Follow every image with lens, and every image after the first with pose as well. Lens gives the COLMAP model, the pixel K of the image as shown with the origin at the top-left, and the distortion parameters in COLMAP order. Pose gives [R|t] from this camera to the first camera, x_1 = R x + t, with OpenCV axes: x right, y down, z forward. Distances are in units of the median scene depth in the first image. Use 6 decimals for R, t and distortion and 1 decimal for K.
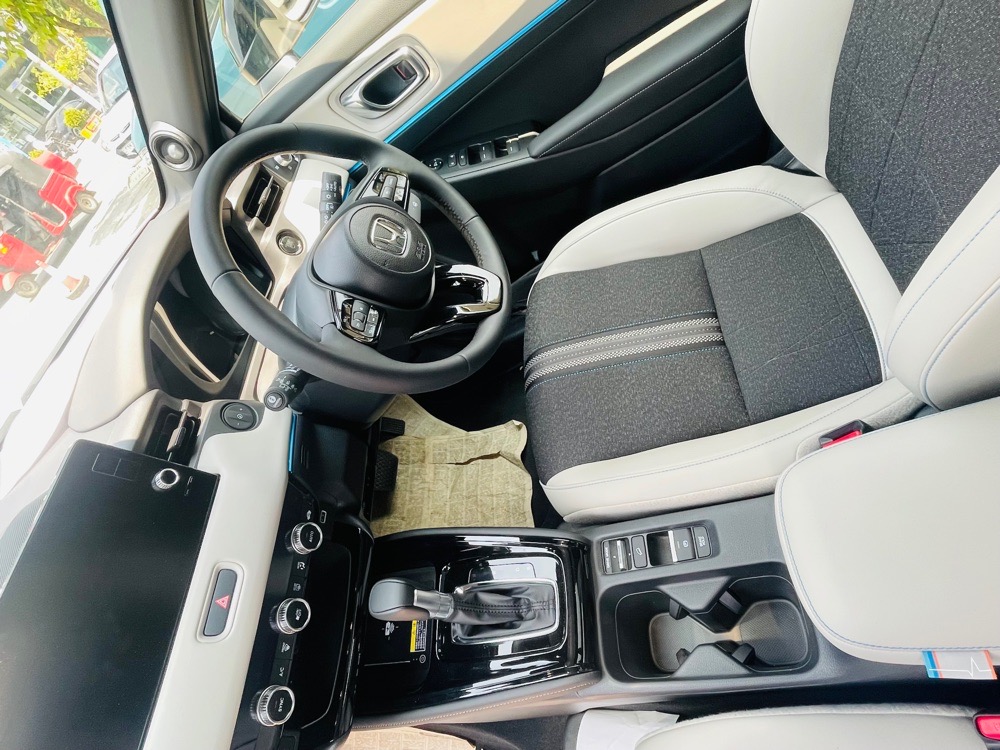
lens RADIAL K [[552.2, 0, 499.2], [0, 552.2, 375.7], [0, 0, 1]] dist [-0.001091, 0.000929]
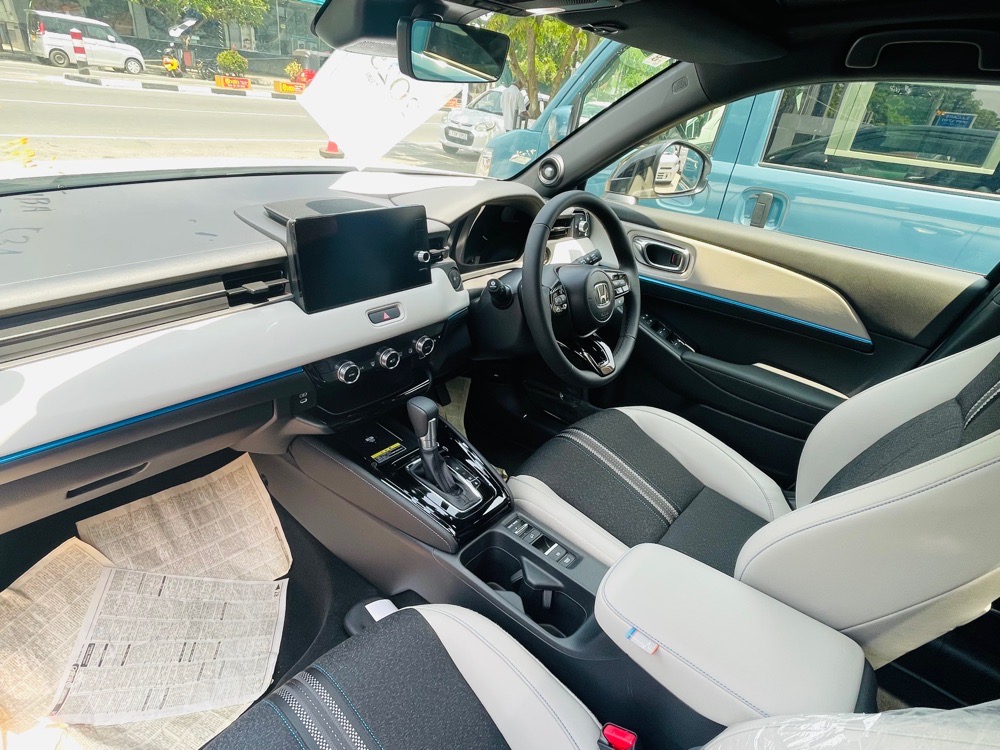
lens RADIAL K [[552.2, 0, 500.7], [0, 552.2, 374.8], [0, 0, 1]] dist [-0.001091, 0.000929]
pose [[0.558197, 0.813731, -0.162042, 0.085111], [-0.825165, 0.524041, -0.210913, 0.418204], [-0.086710, 0.251443, 0.963980, -0.450762]]
